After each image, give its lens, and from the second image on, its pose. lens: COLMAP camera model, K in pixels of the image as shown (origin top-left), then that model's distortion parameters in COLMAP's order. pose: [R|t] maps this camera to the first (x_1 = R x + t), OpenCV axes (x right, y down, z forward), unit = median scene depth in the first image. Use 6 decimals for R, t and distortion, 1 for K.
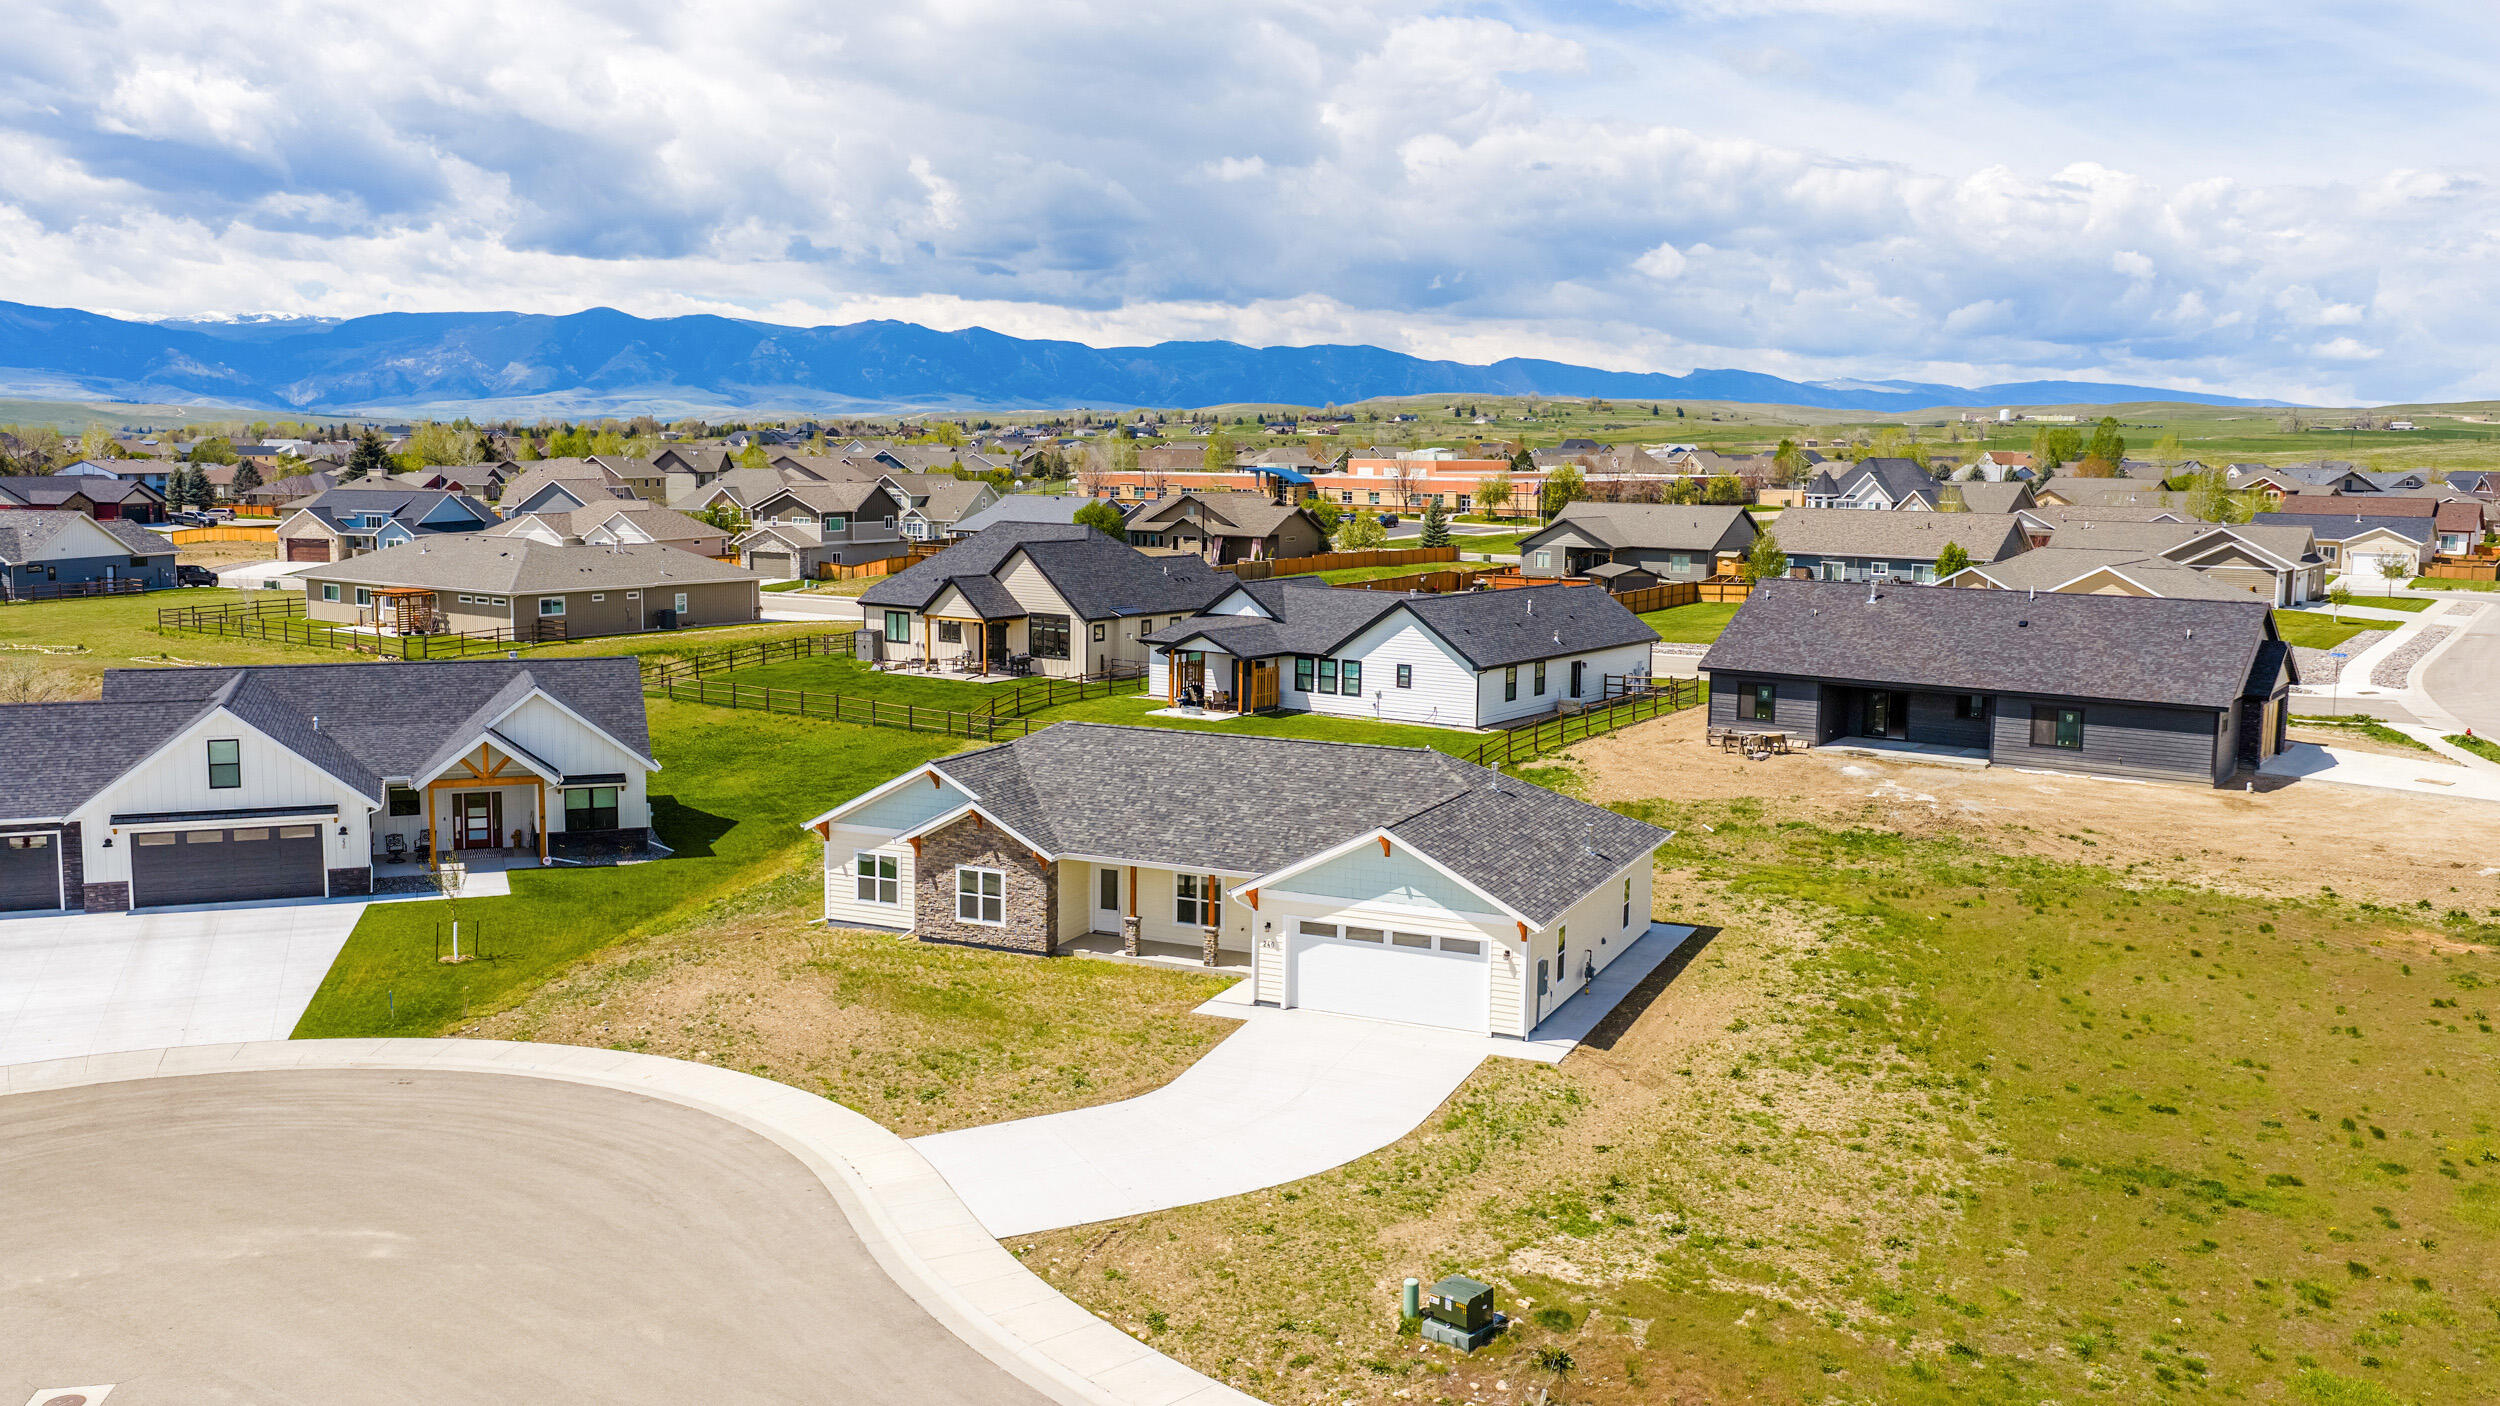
lens RADIAL K [[2053.9, 0, 1253.5], [0, 2053.9, 698.5], [0, 0, 1]] dist [0.036056, -0.069085]
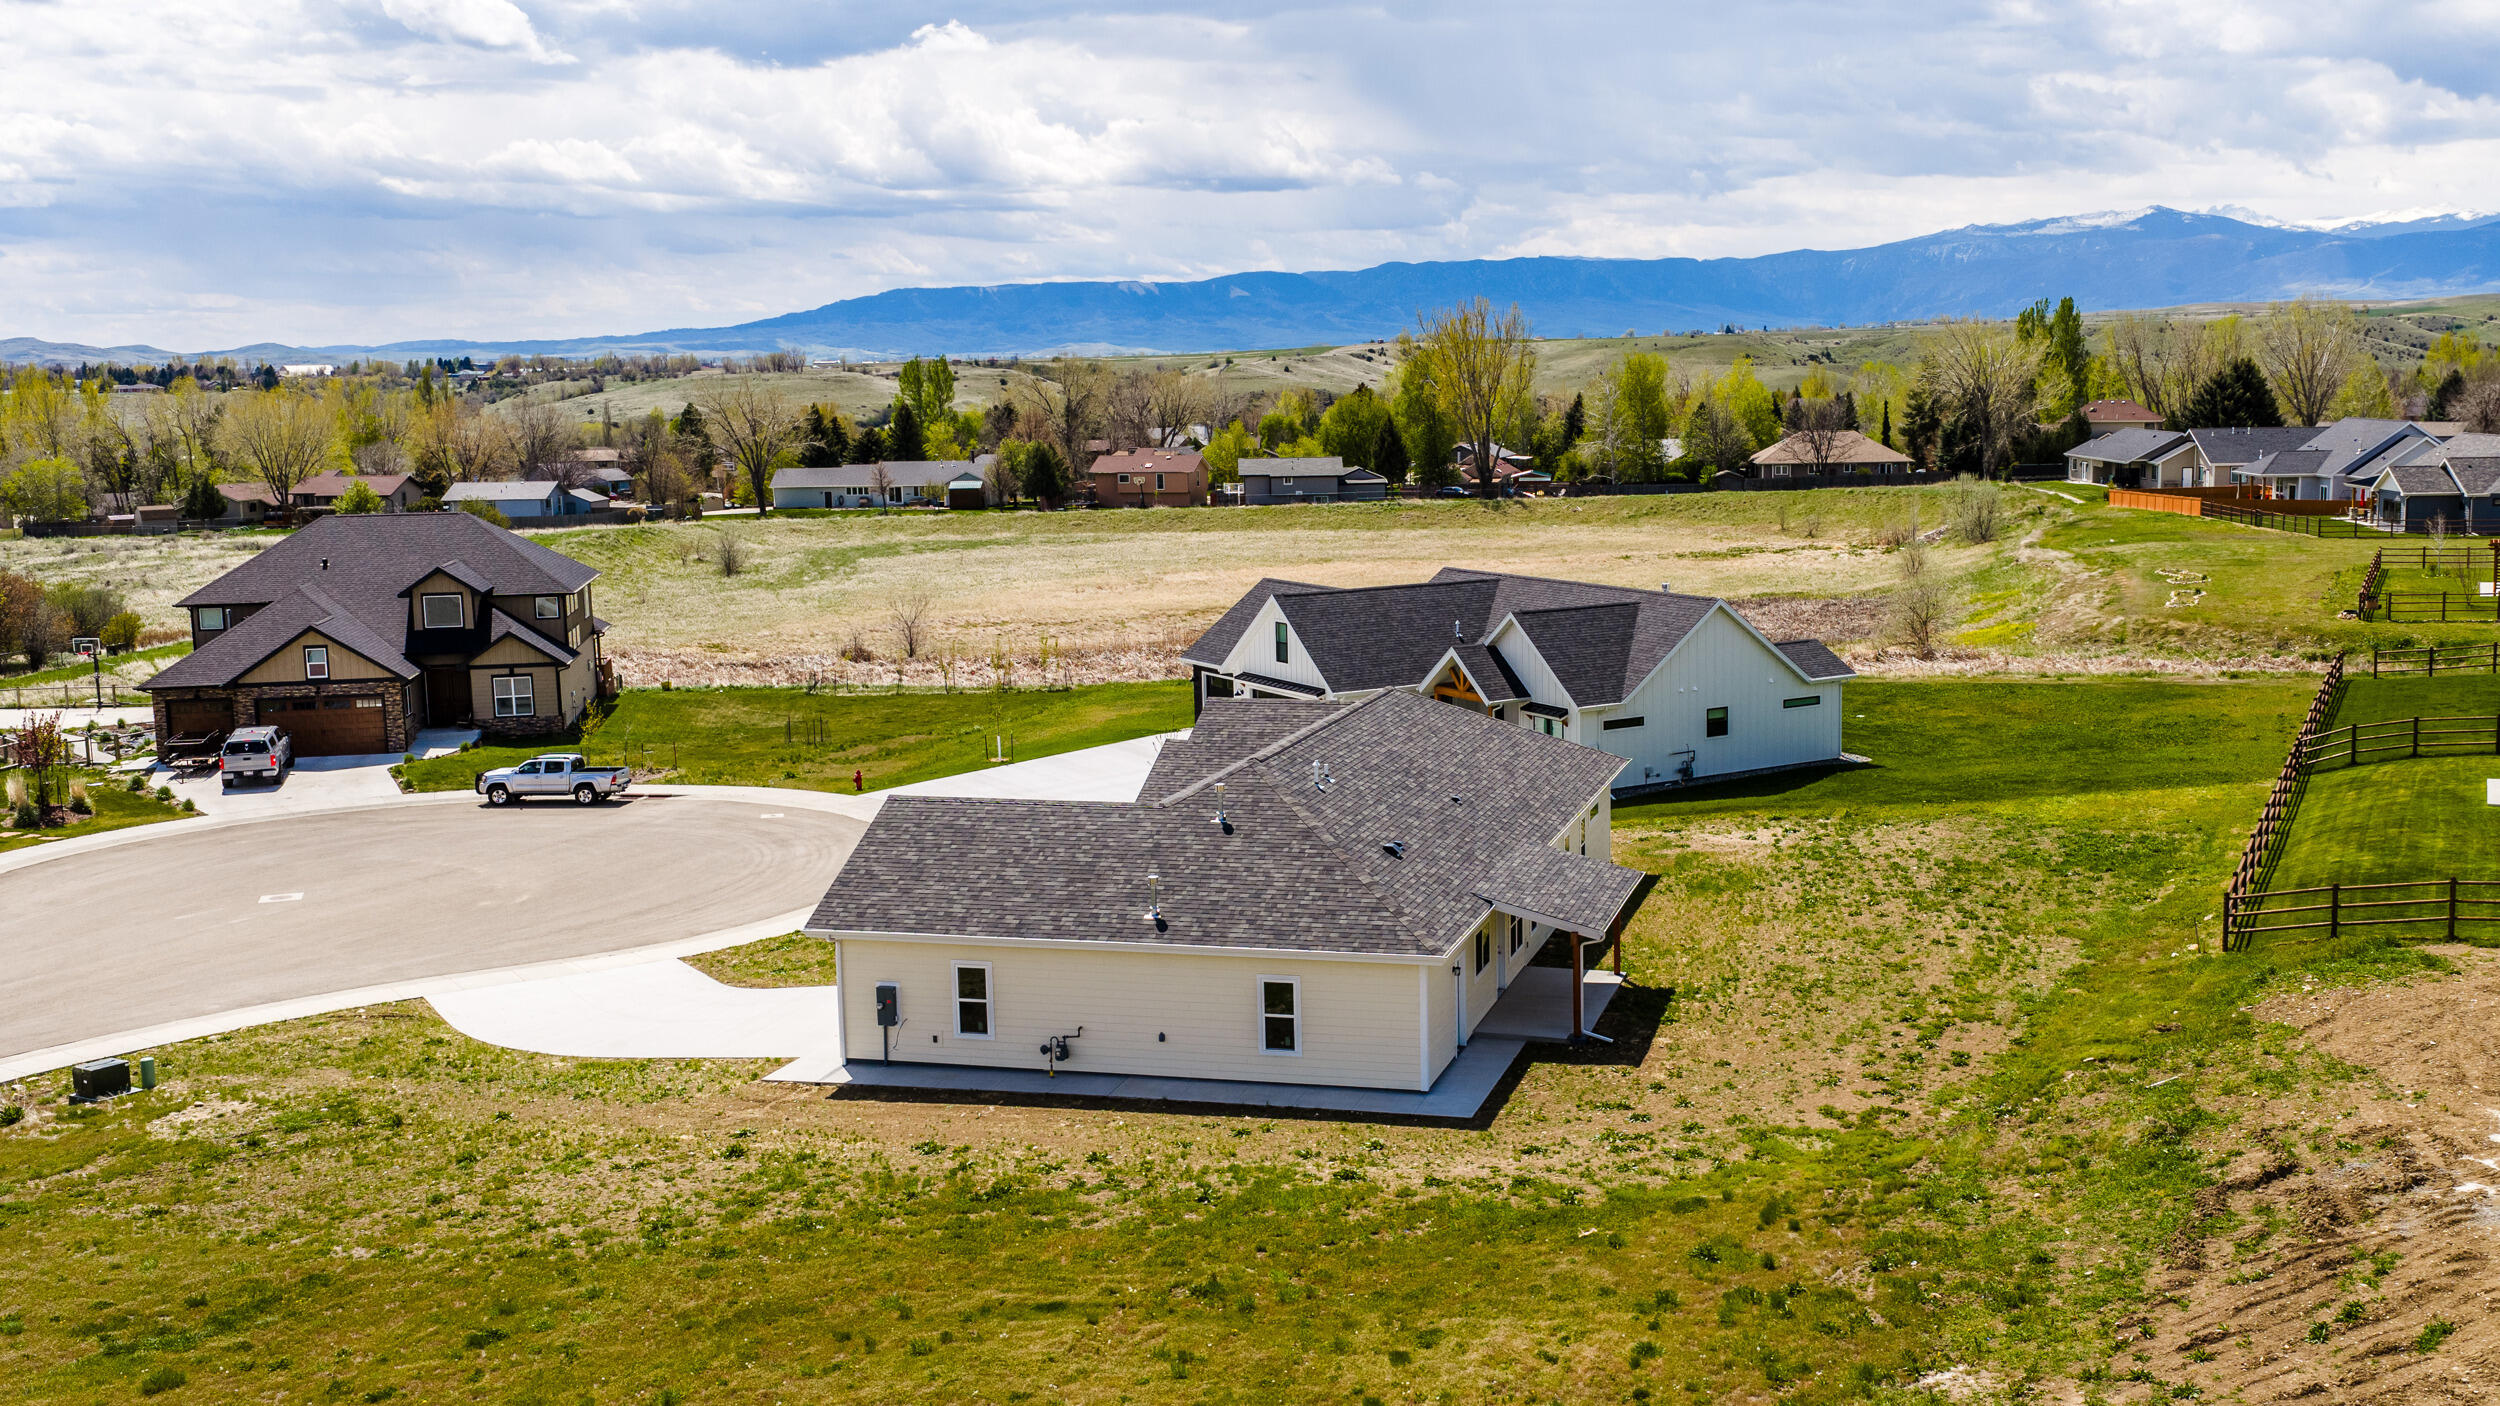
lens RADIAL K [[2255.1, 0, 1249.8], [0, 2255.1, 702.7], [0, 0, 1]] dist [0.000819, 0.000194]
pose [[0.205938, 0.128051, -0.970151, 0.930932], [-0.102273, 0.988788, 0.108801, -0.093021], [0.973206, 0.076814, 0.216725, 0.816070]]
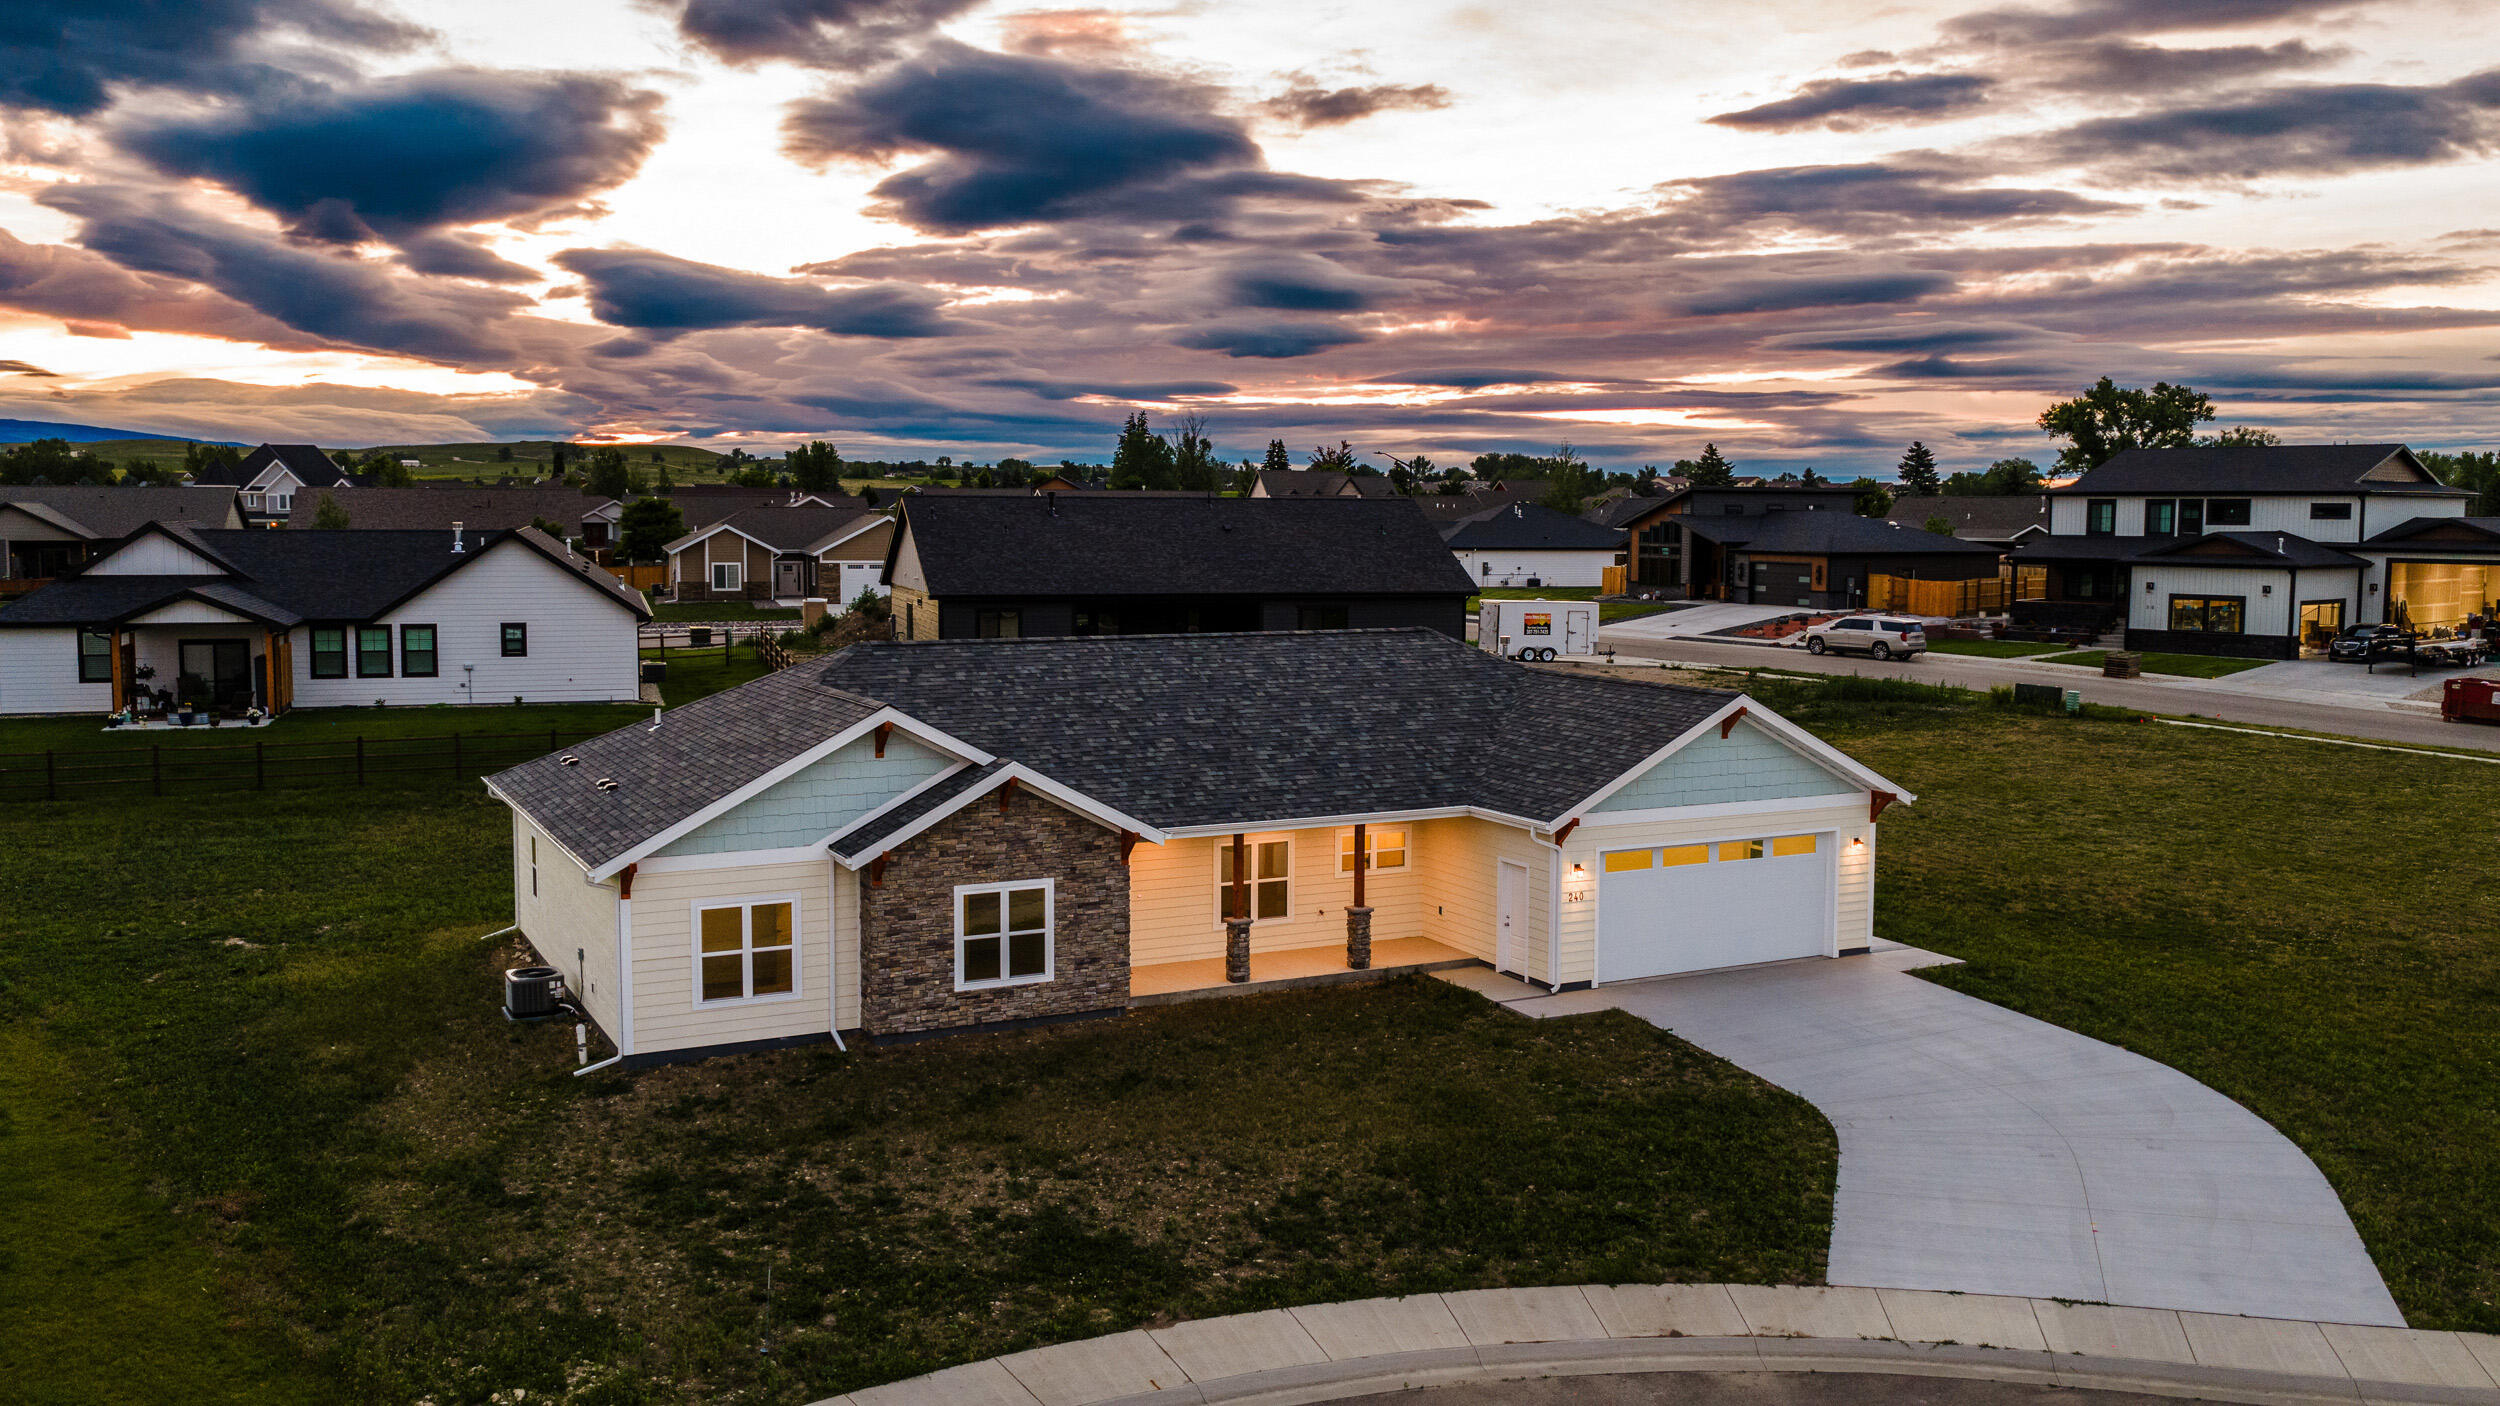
lens RADIAL K [[2058.8, 0, 1251.9], [0, 2058.8, 690.1], [0, 0, 1]] dist [0.034416, -0.069061]
pose [[0.614204, -0.079713, 0.785111, -0.525563], [0.099165, 0.994795, 0.023425, 0.023724], [-0.782892, 0.063467, 0.618912, 0.598236]]
